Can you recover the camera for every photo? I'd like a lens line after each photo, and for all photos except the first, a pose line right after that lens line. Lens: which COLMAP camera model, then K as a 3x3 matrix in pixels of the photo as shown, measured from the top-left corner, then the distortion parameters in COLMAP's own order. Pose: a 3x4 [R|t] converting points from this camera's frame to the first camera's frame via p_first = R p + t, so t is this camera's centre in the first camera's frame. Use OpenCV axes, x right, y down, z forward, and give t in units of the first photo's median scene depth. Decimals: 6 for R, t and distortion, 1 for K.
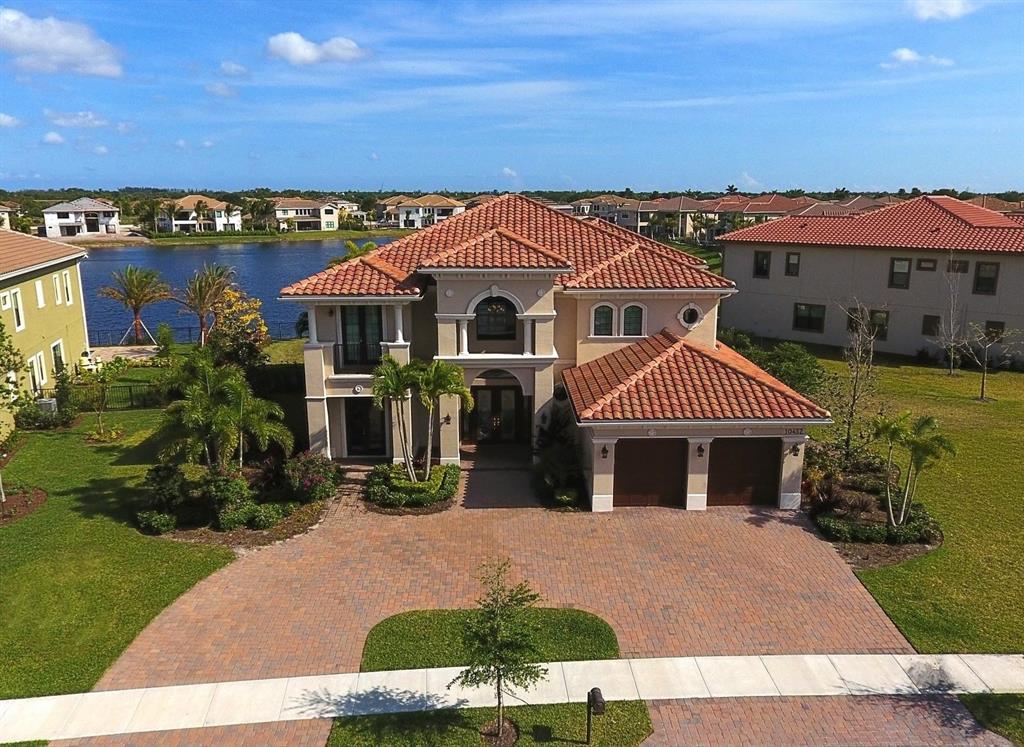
lens RADIAL K [[772.5, 0, 508.8], [0, 772.5, 379.7], [0, 0, 1]] dist [-0.014460, 0.017978]
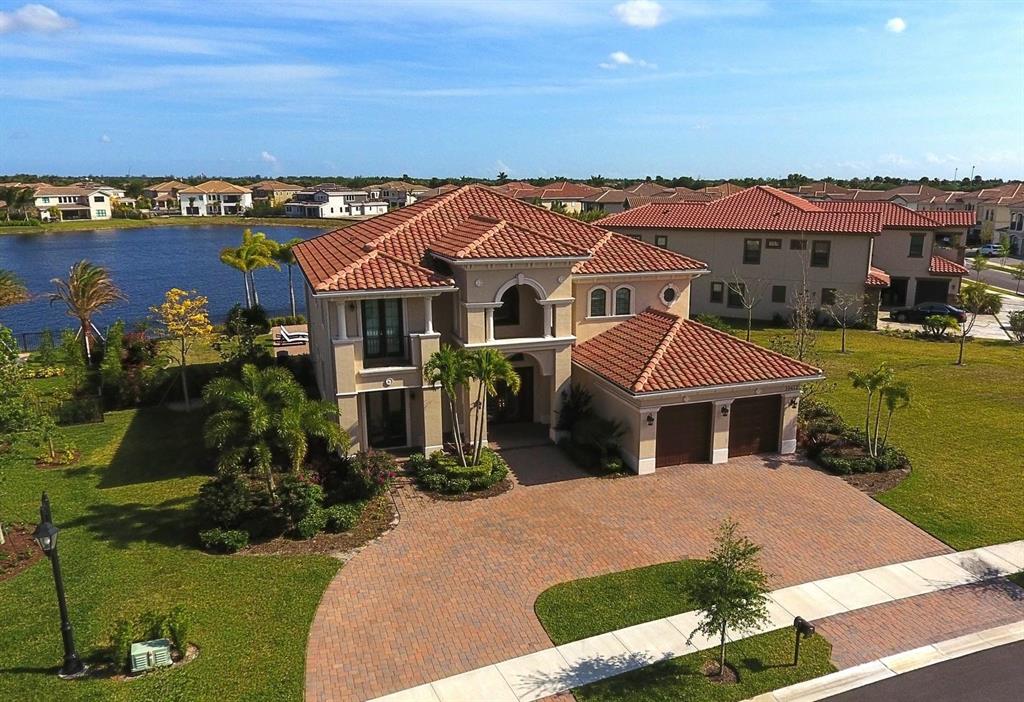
lens RADIAL K [[737.0, 0, 521.1], [0, 737.0, 379.9], [0, 0, 1]] dist [0.002184, -0.009428]
pose [[0.951039, -0.077404, 0.299222, -0.323658], [0.068684, 0.996853, 0.039570, -0.017116], [-0.301343, -0.017081, 0.953363, 0.036958]]
